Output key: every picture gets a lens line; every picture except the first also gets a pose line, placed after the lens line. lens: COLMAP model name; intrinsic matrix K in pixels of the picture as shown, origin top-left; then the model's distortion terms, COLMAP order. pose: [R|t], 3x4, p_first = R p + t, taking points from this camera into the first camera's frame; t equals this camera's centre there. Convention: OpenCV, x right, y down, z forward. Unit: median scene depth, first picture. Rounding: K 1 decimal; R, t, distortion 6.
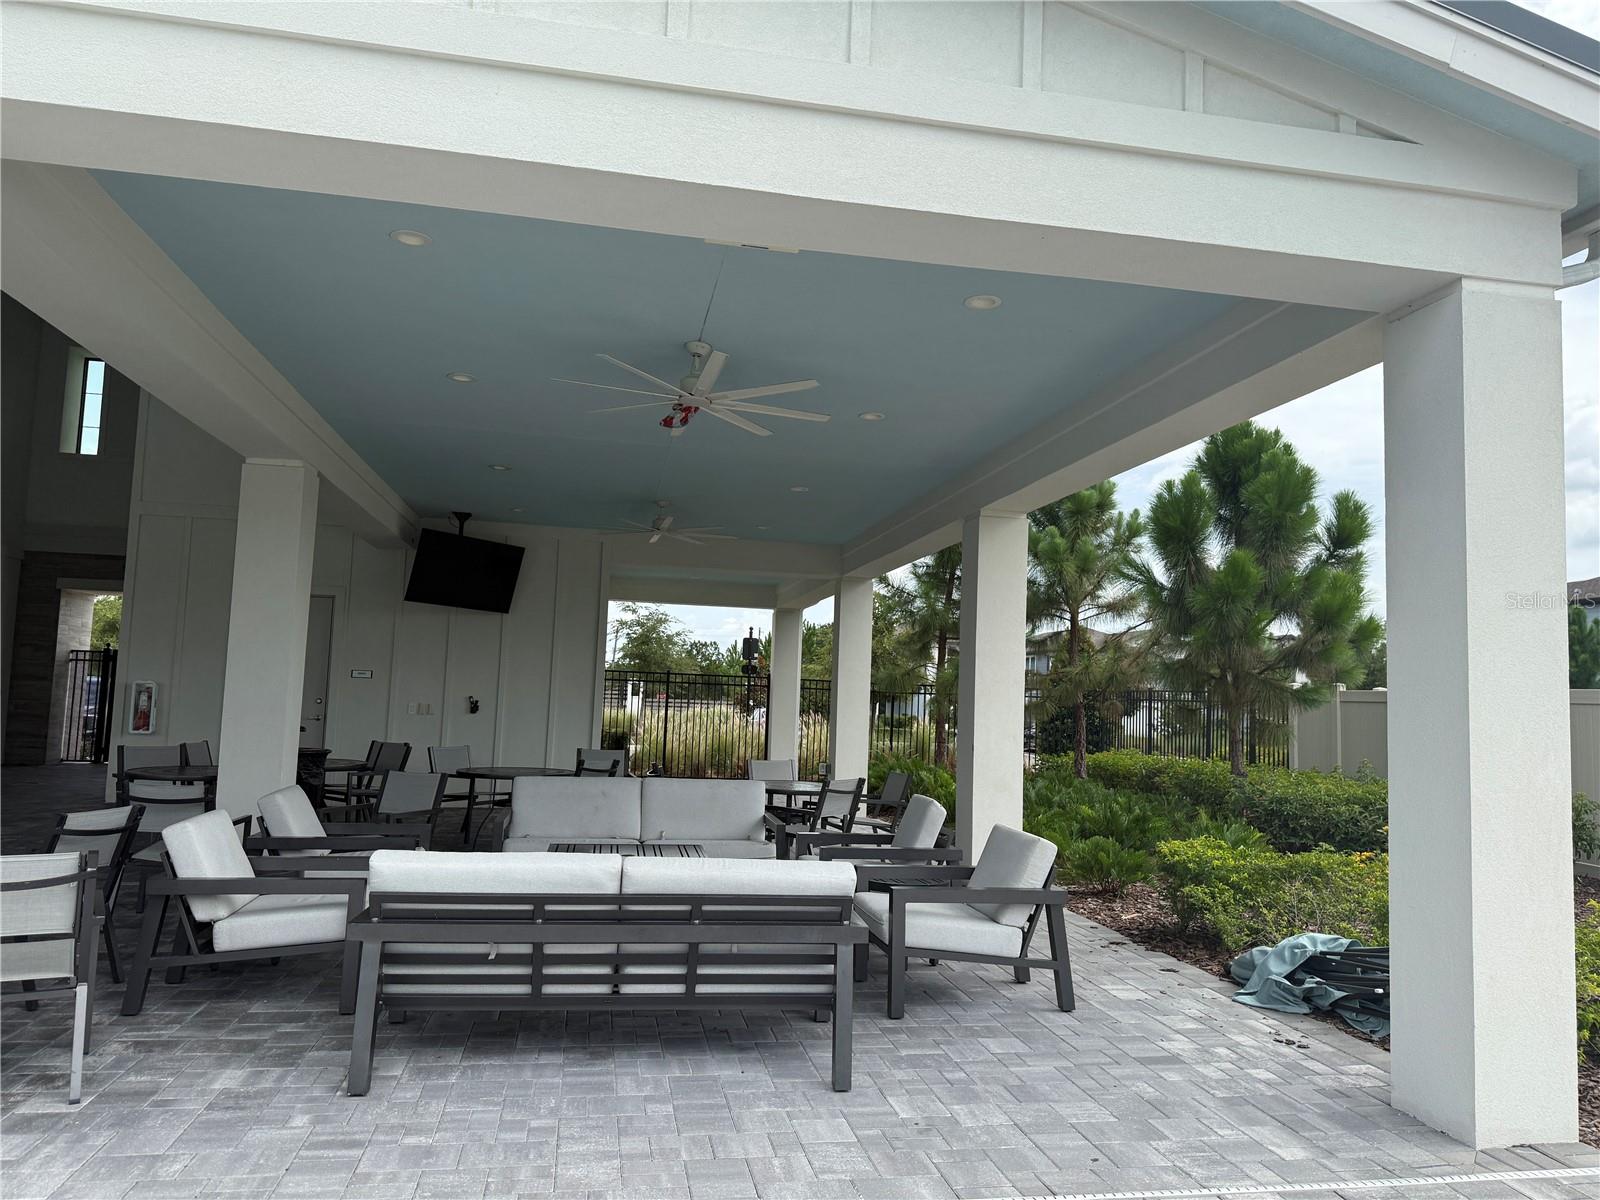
lens RADIAL K [[1137.8, 0, 800.0], [0, 1137.8, 600.0], [0, 0, 1]] dist [0.011086, -0.002452]
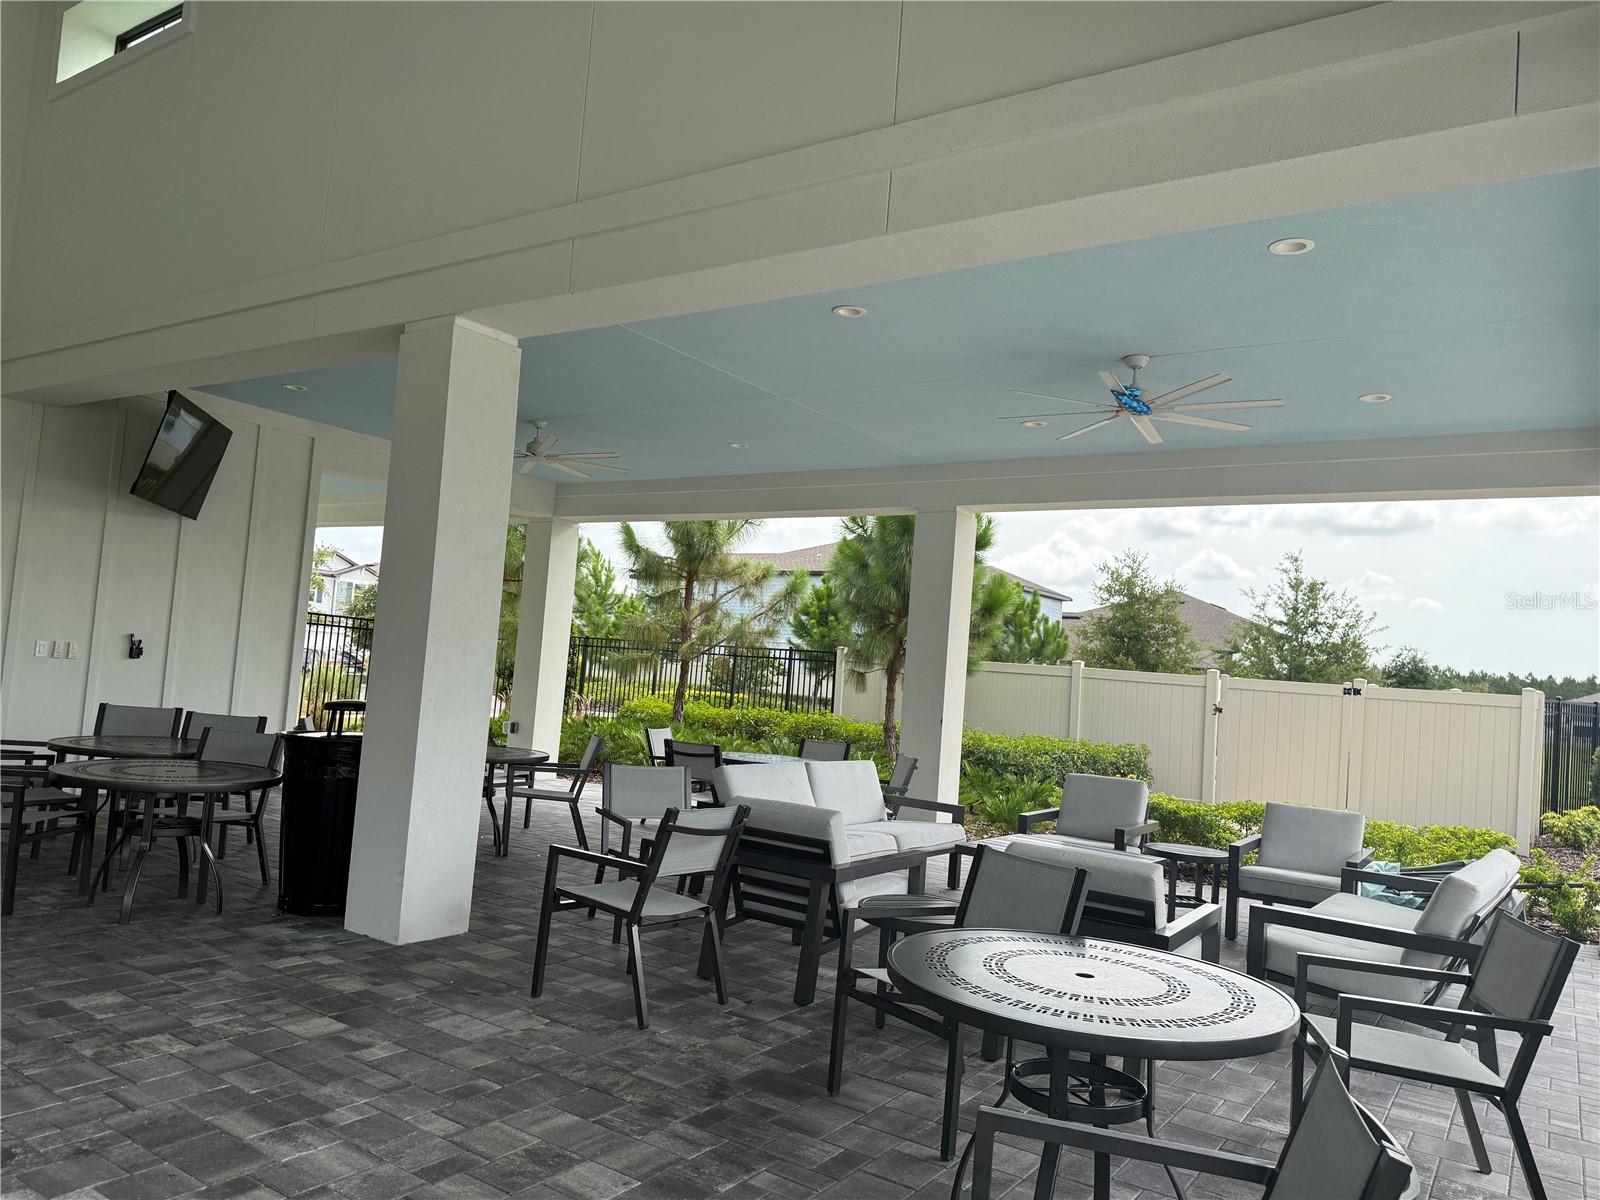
lens RADIAL K [[1137.8, 0, 800.0], [0, 1137.8, 600.0], [0, 0, 1]] dist [0.011086, -0.002452]
pose [[0.699868, 0.067271, 0.711097, -0.500149], [-0.116128, 0.993026, 0.020352, 0.002100], [-0.704769, -0.096822, 0.702799, 0.220359]]
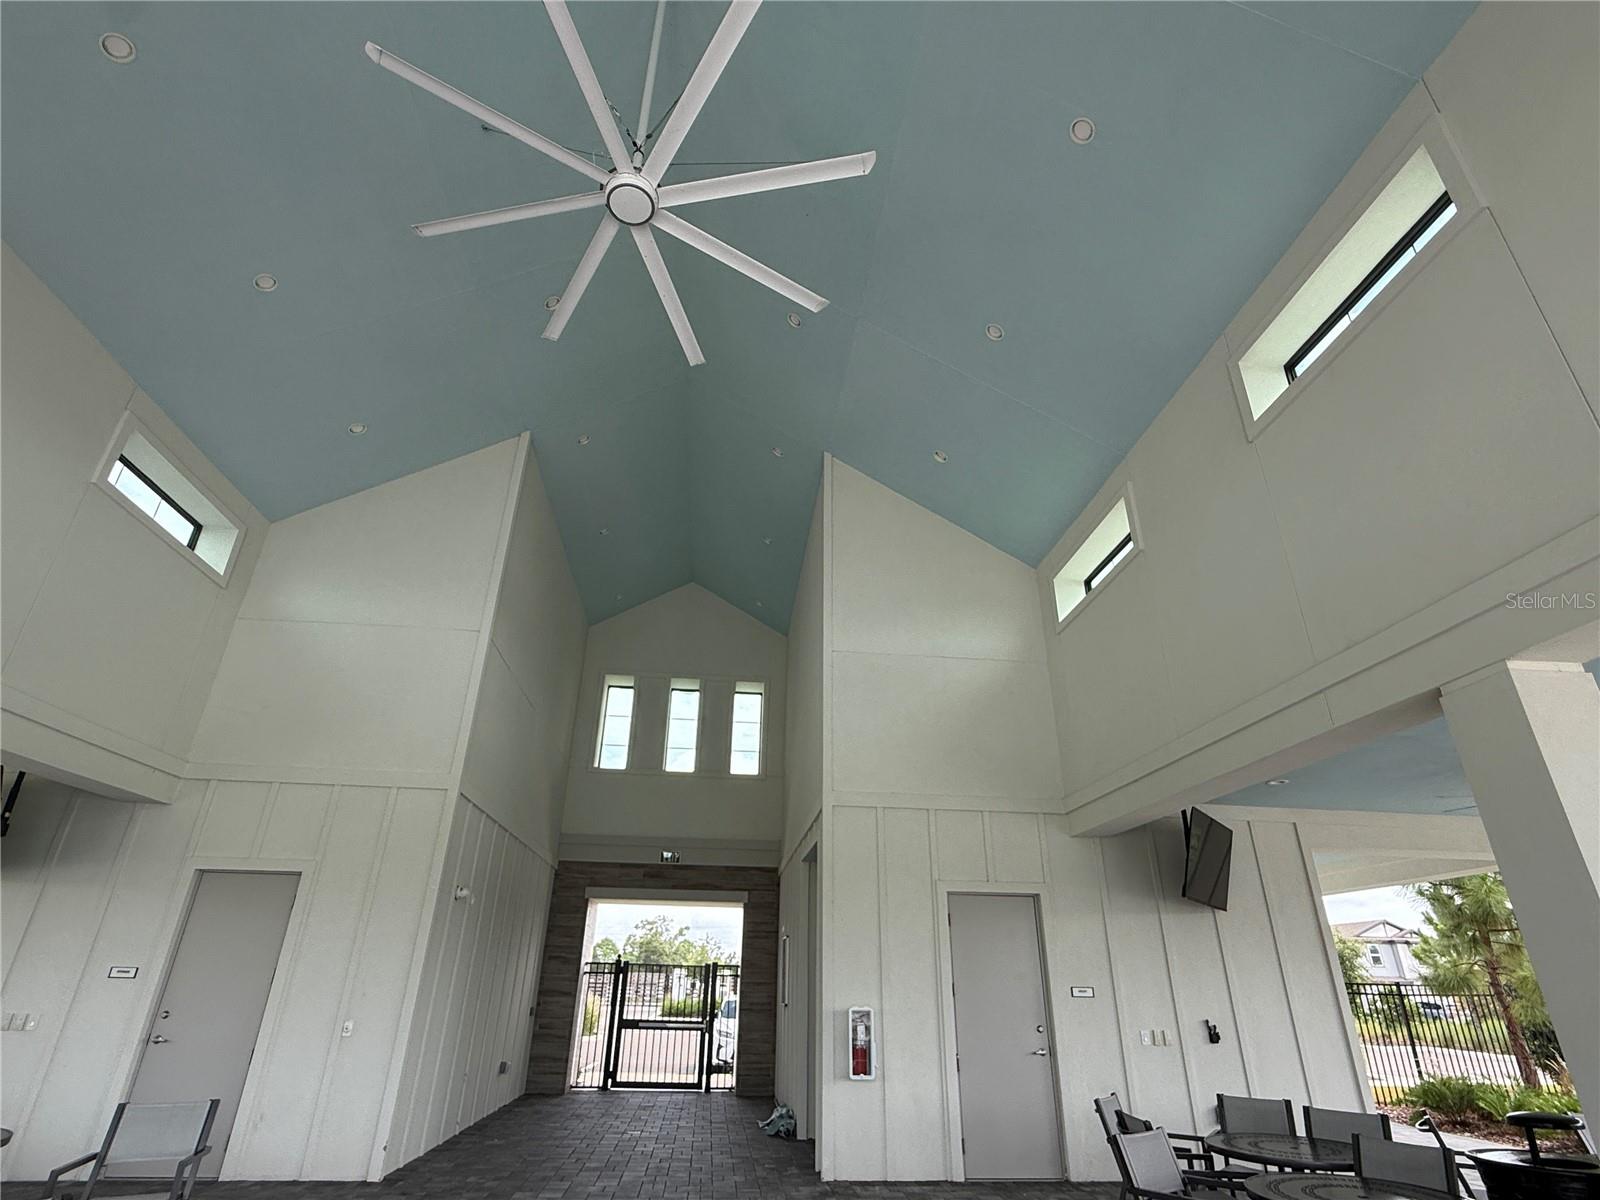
lens RADIAL K [[792.6, 0, 800.0], [0, 792.6, 600.0], [0, 0, 1]] dist [-0.000063, -0.000567]
pose [[0.997358, -0.045168, -0.056888, -0.537861], [0.021955, 0.933981, -0.356646, -0.002414], [0.069241, 0.354455, 0.932506, 0.325406]]
